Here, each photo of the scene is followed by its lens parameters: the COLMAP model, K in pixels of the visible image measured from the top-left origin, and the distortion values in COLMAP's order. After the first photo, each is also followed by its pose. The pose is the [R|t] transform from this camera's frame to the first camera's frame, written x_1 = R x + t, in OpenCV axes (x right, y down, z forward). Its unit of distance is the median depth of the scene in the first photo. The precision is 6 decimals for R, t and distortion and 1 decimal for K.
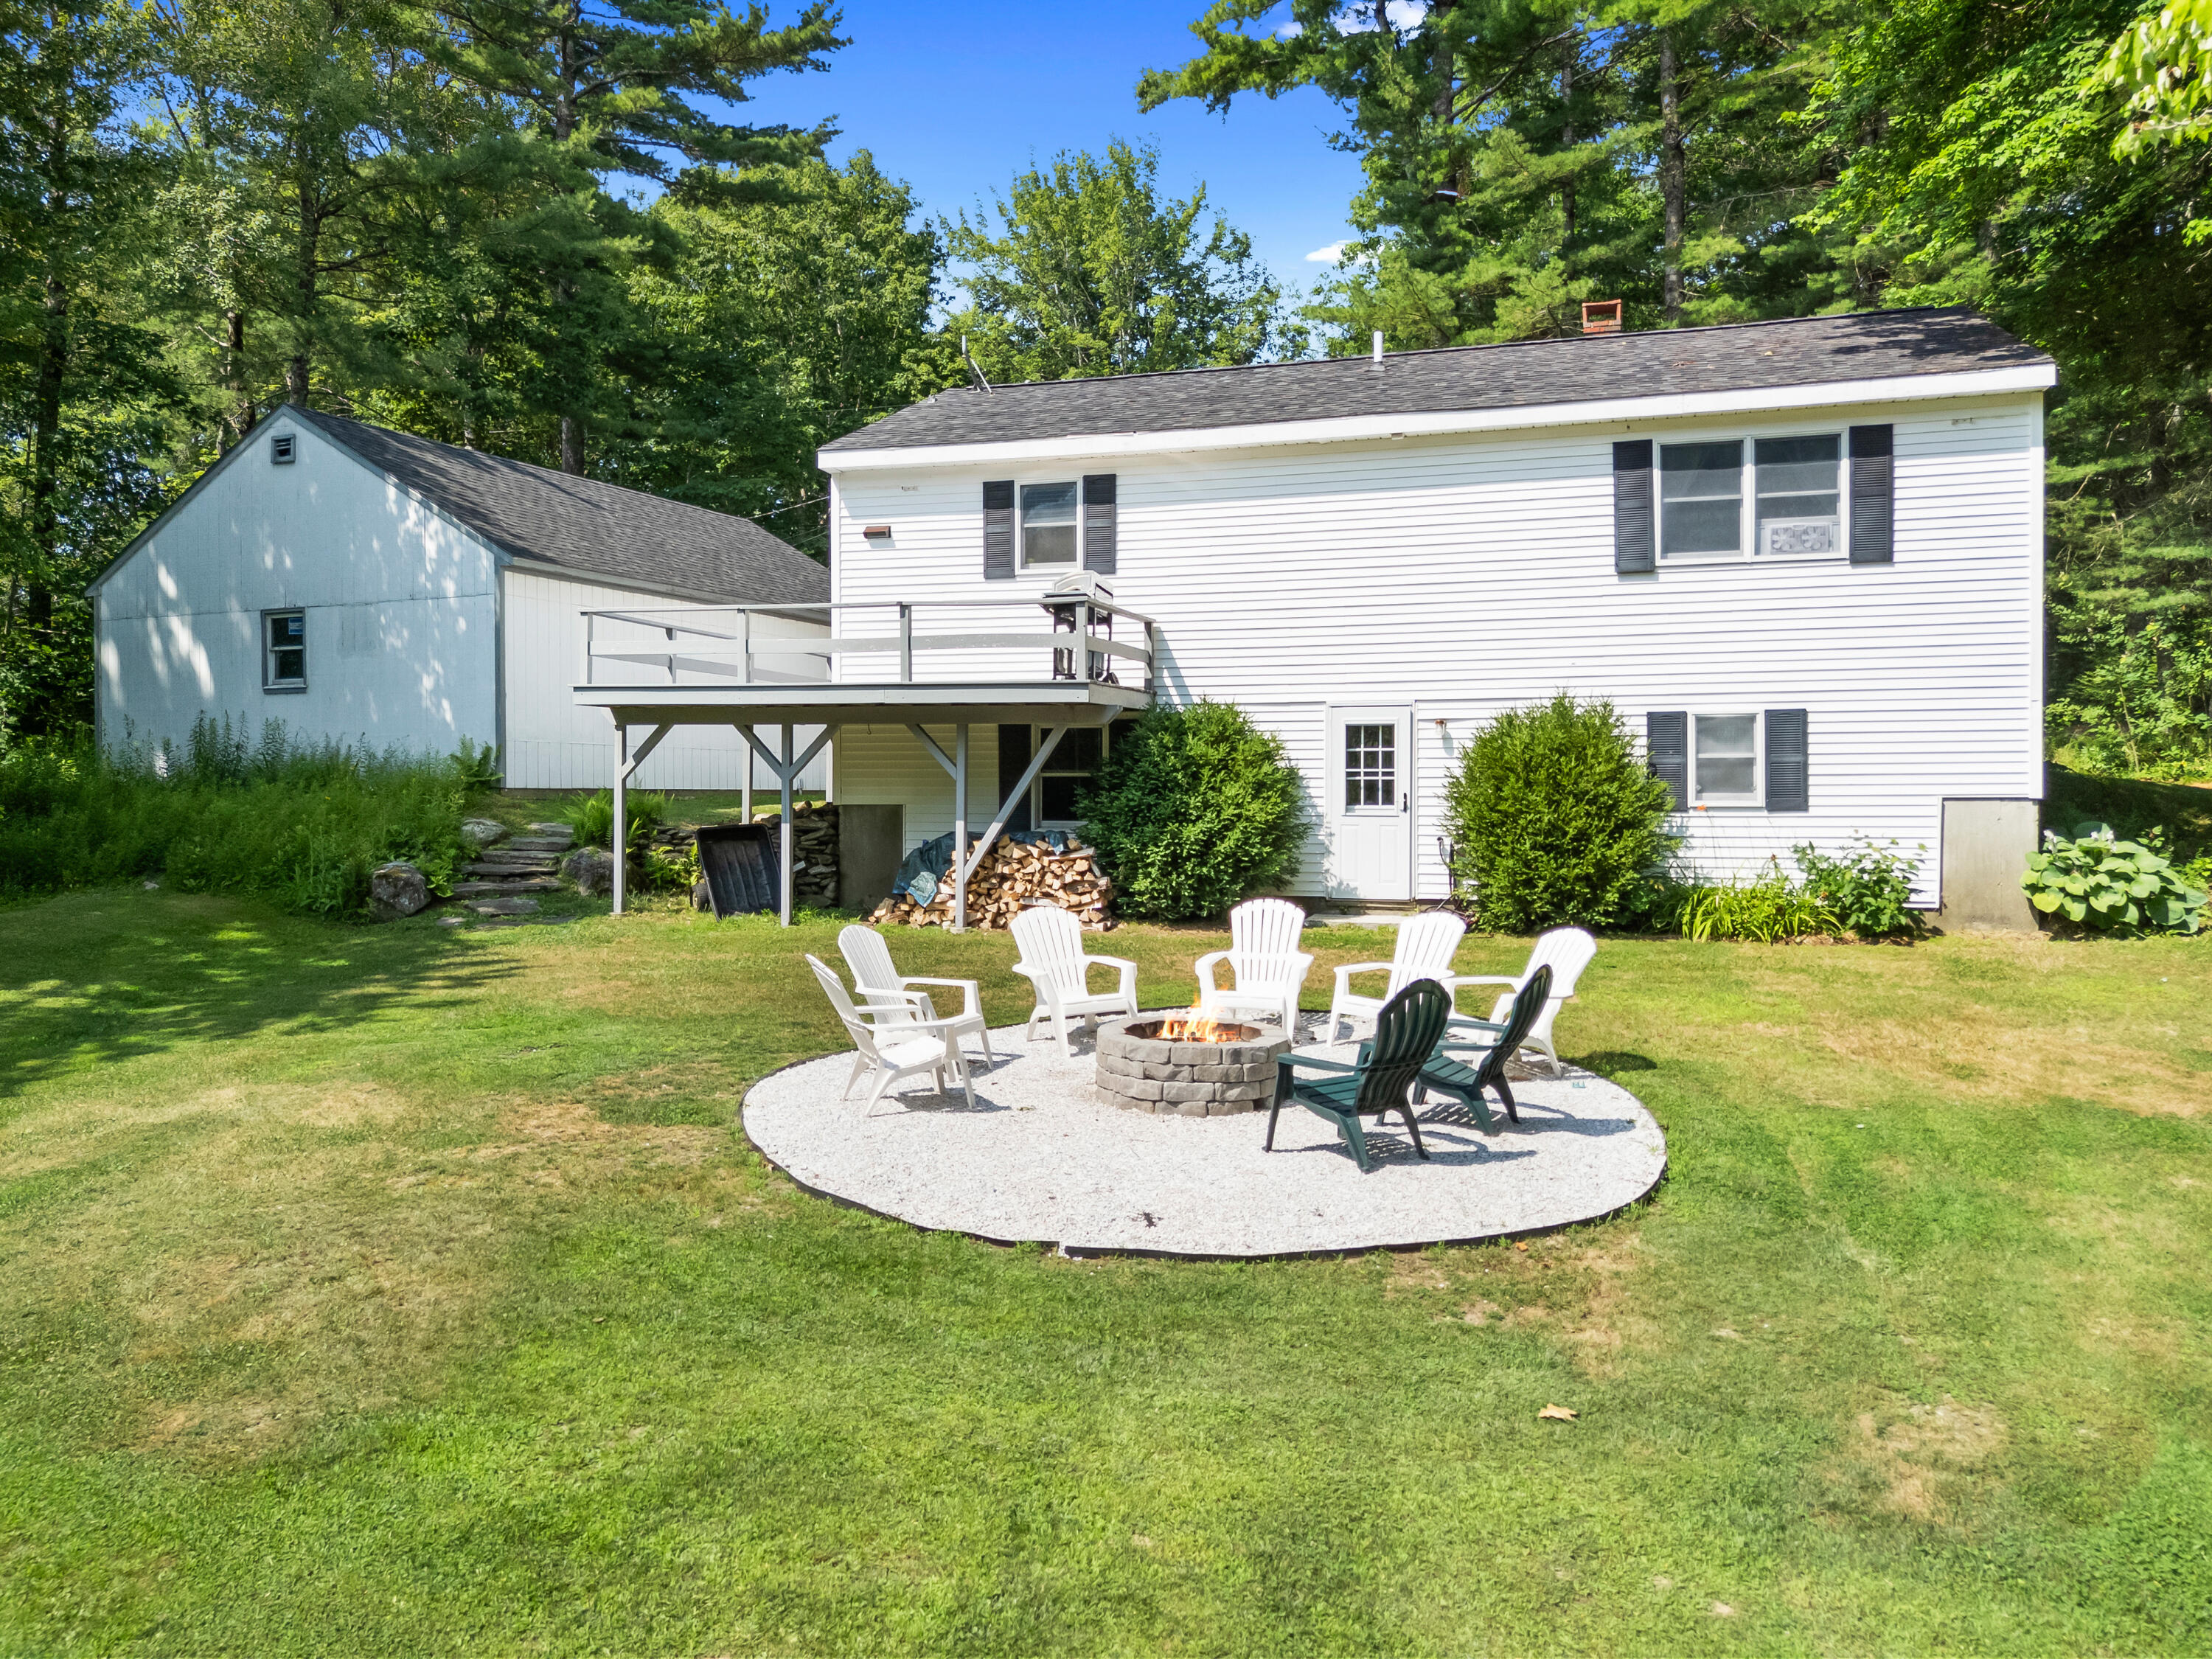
lens RADIAL K [[1628.0, 0, 1099.5], [0, 1628.0, 767.8], [0, 0, 1]] dist [0.072947, -0.073878]
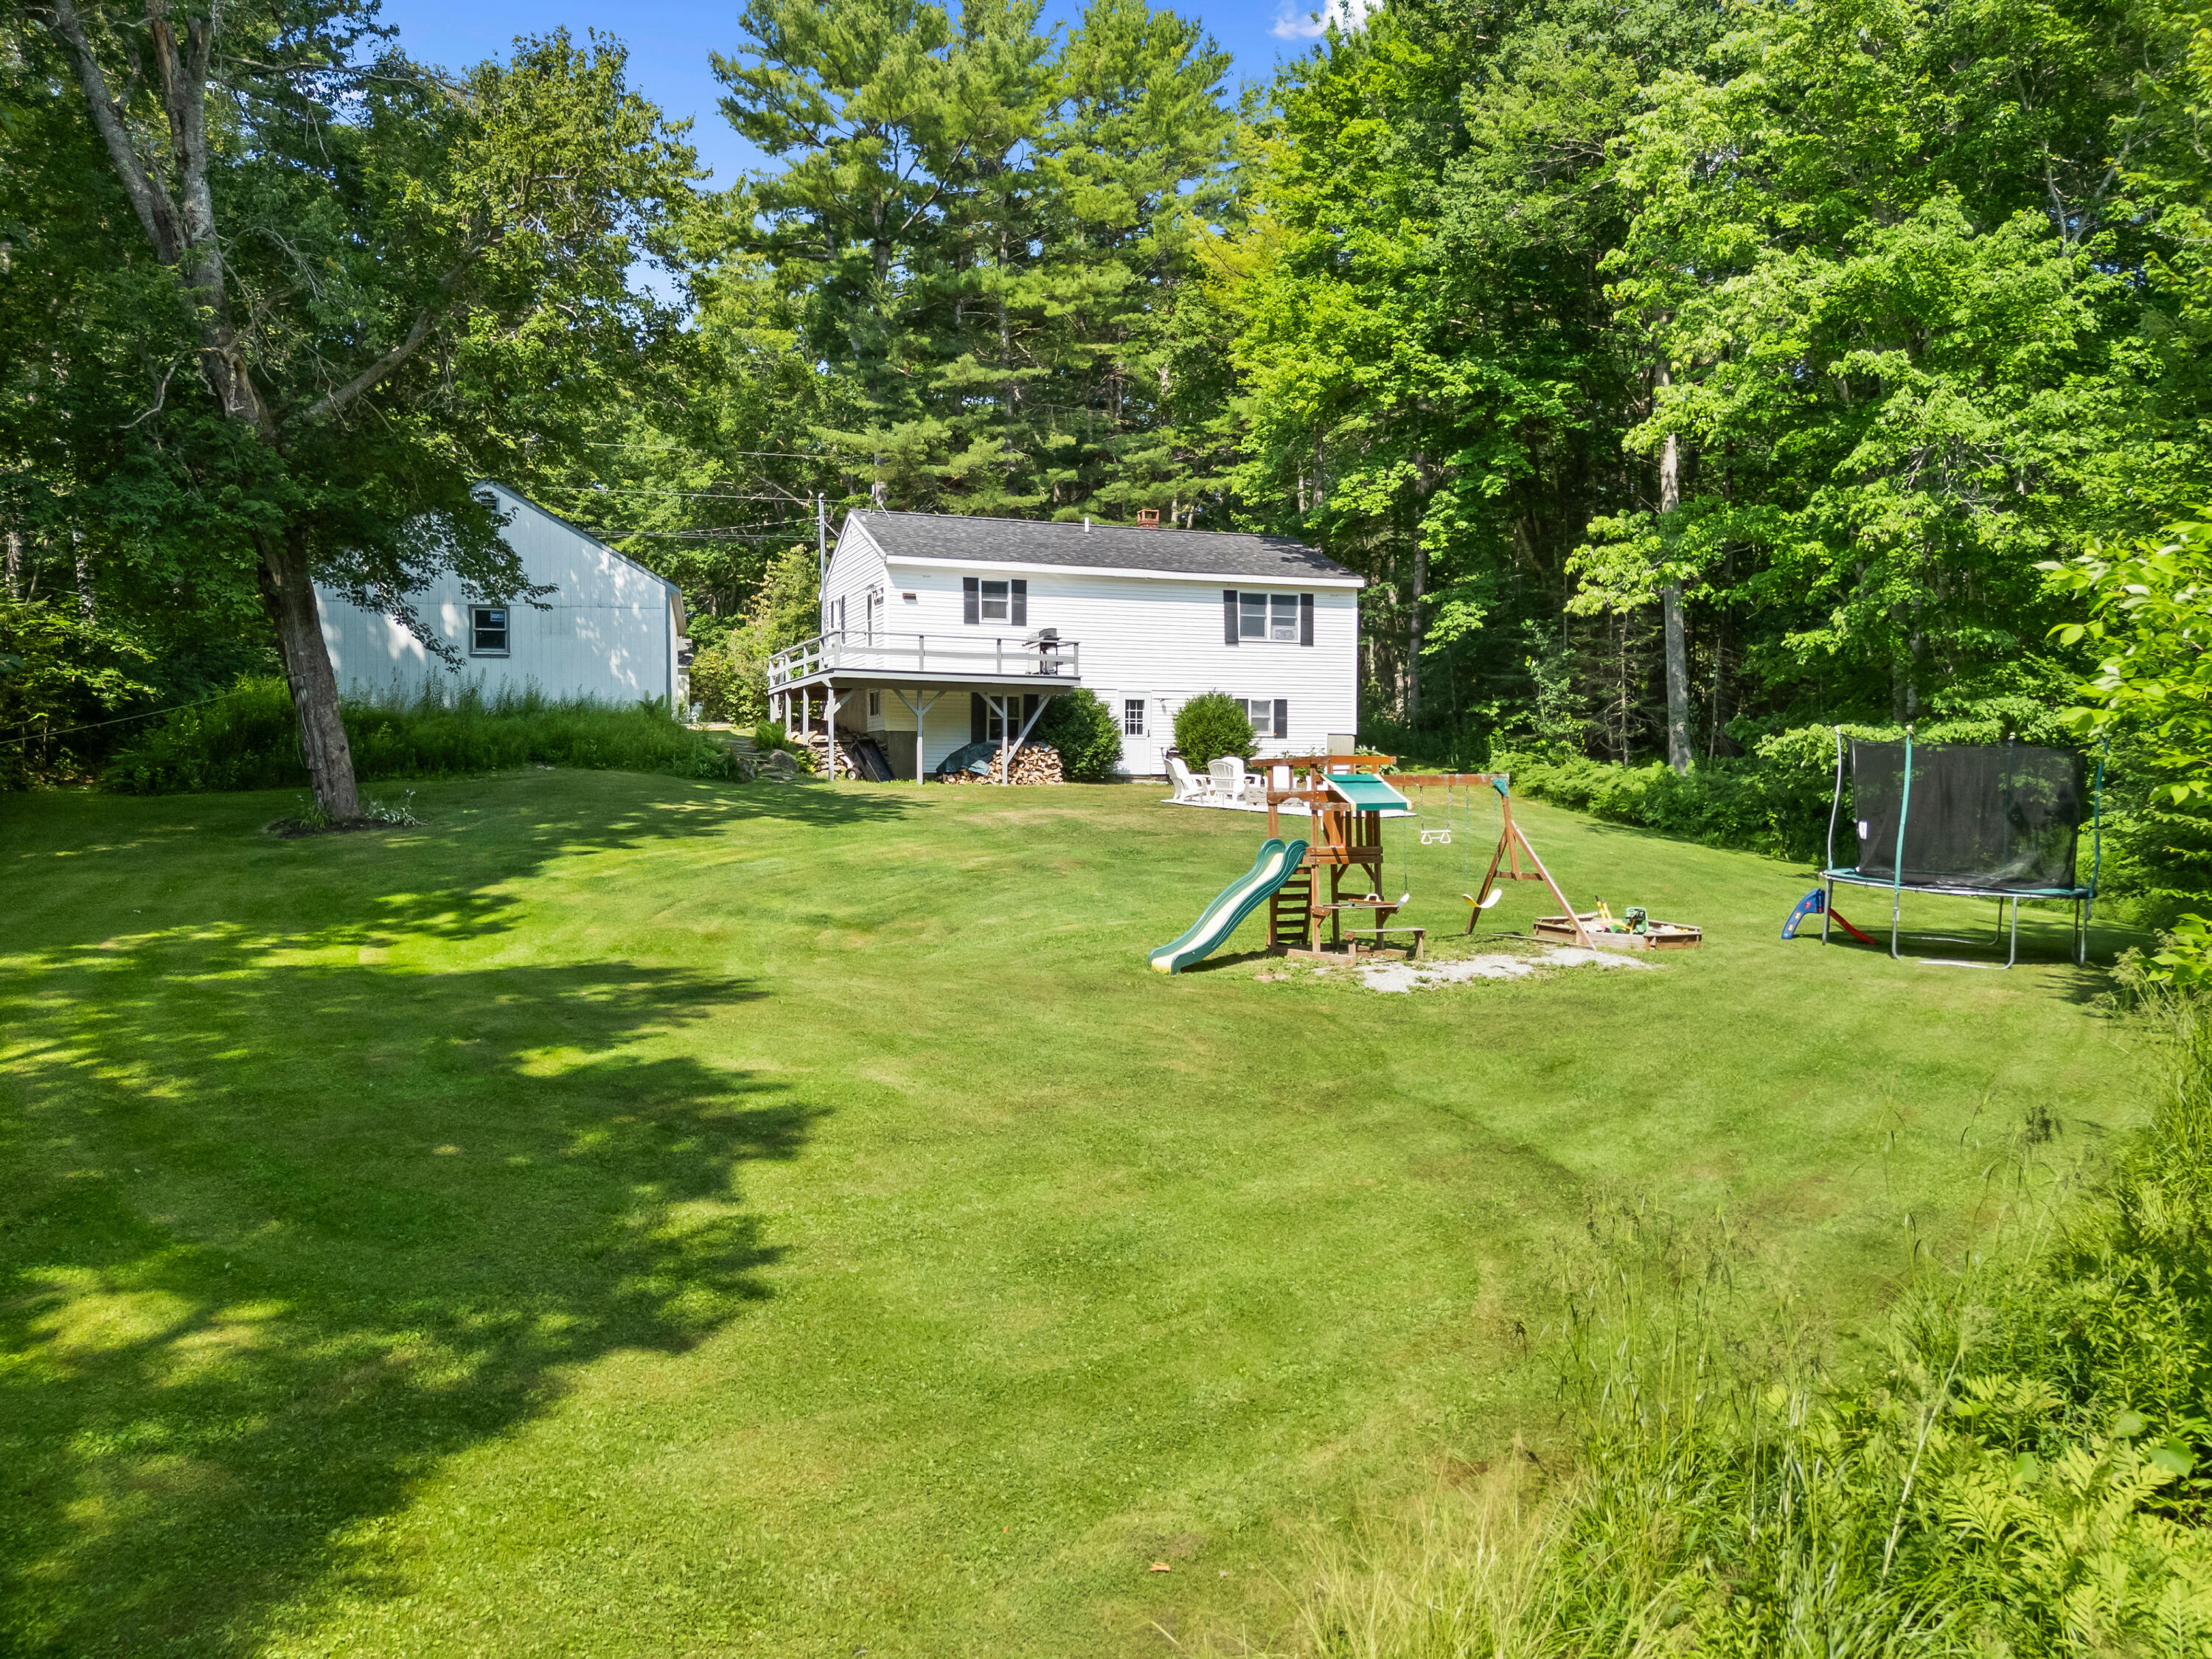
lens RADIAL K [[1514.7, 0, 1110.0], [0, 1514.7, 794.5], [0, 0, 1]] dist [0.068901, -0.071601]
pose [[0.799187, -0.001497, 0.601081, -1.234975], [-0.011486, 0.999776, 0.017761, 0.075370], [-0.600973, -0.021098, 0.798991, -0.761012]]
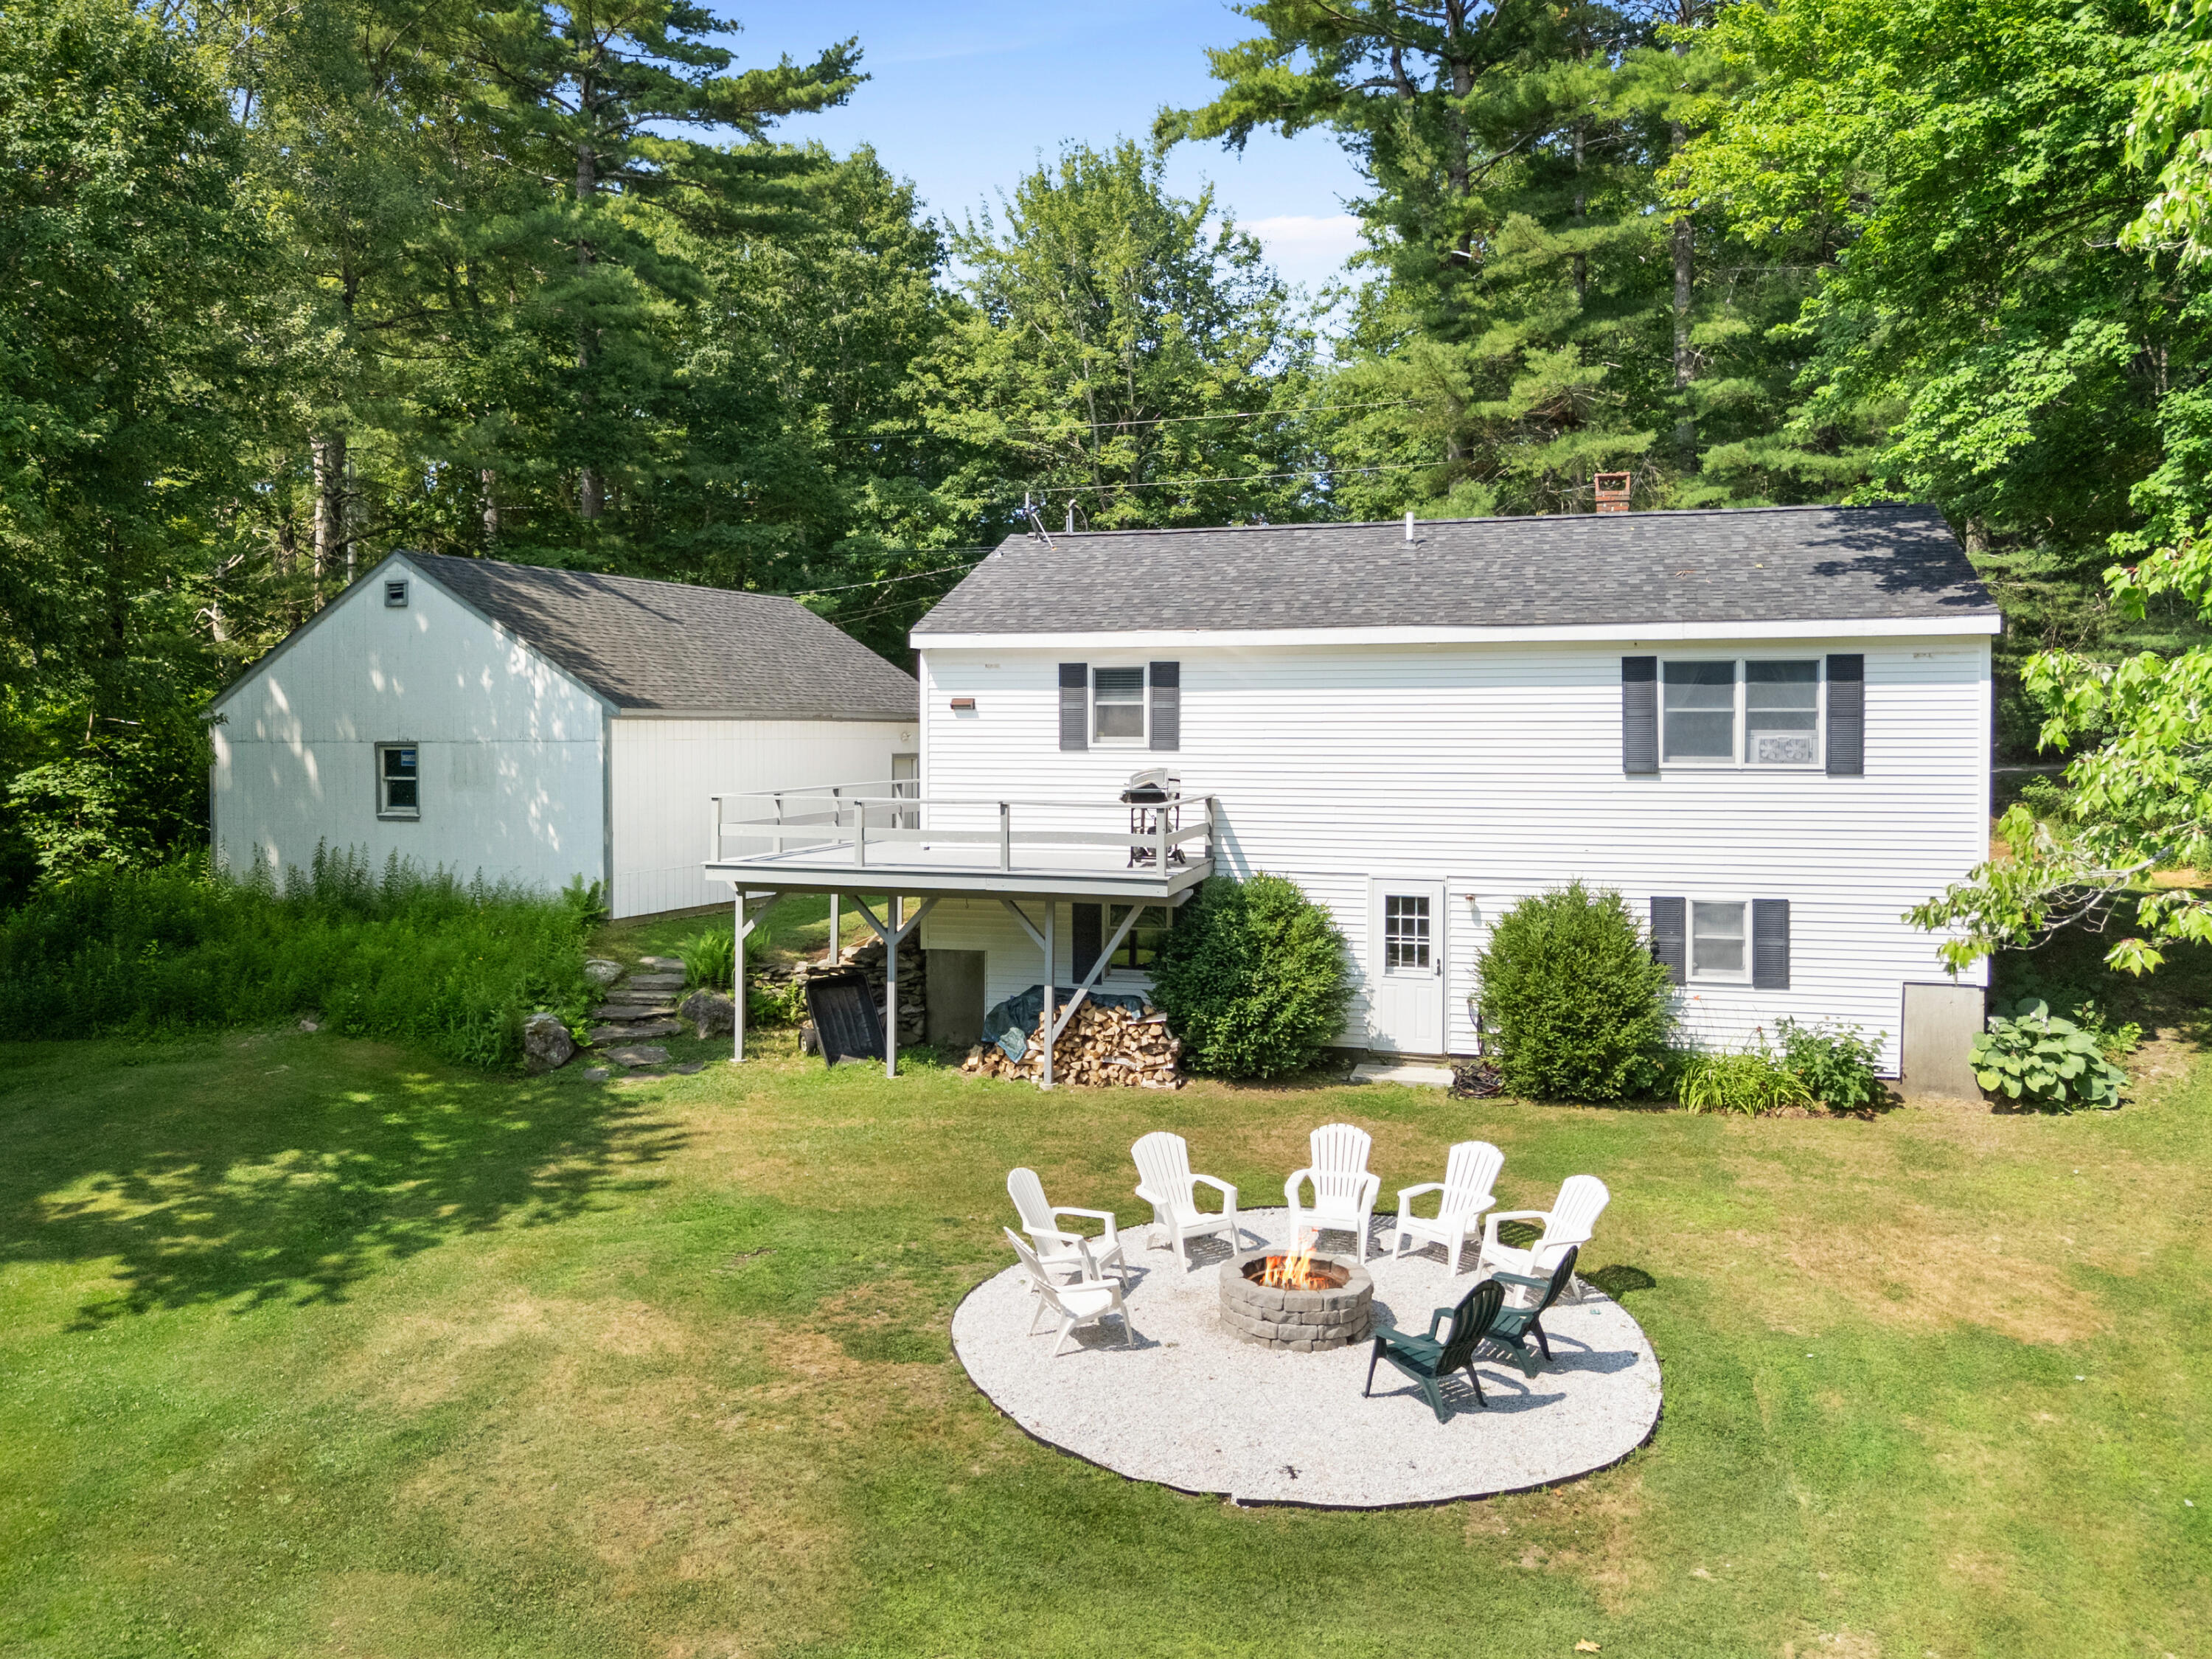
lens RADIAL K [[1729.9, 0, 1107.2], [0, 1729.9, 740.0], [0, 0, 1]] dist [0.061321, -0.051311]
pose [[0.999811, 0.005804, 0.018539, -0.068379], [-0.006088, 0.999864, 0.015295, -0.159484], [-0.018447, -0.015405, 0.999711, -0.204448]]
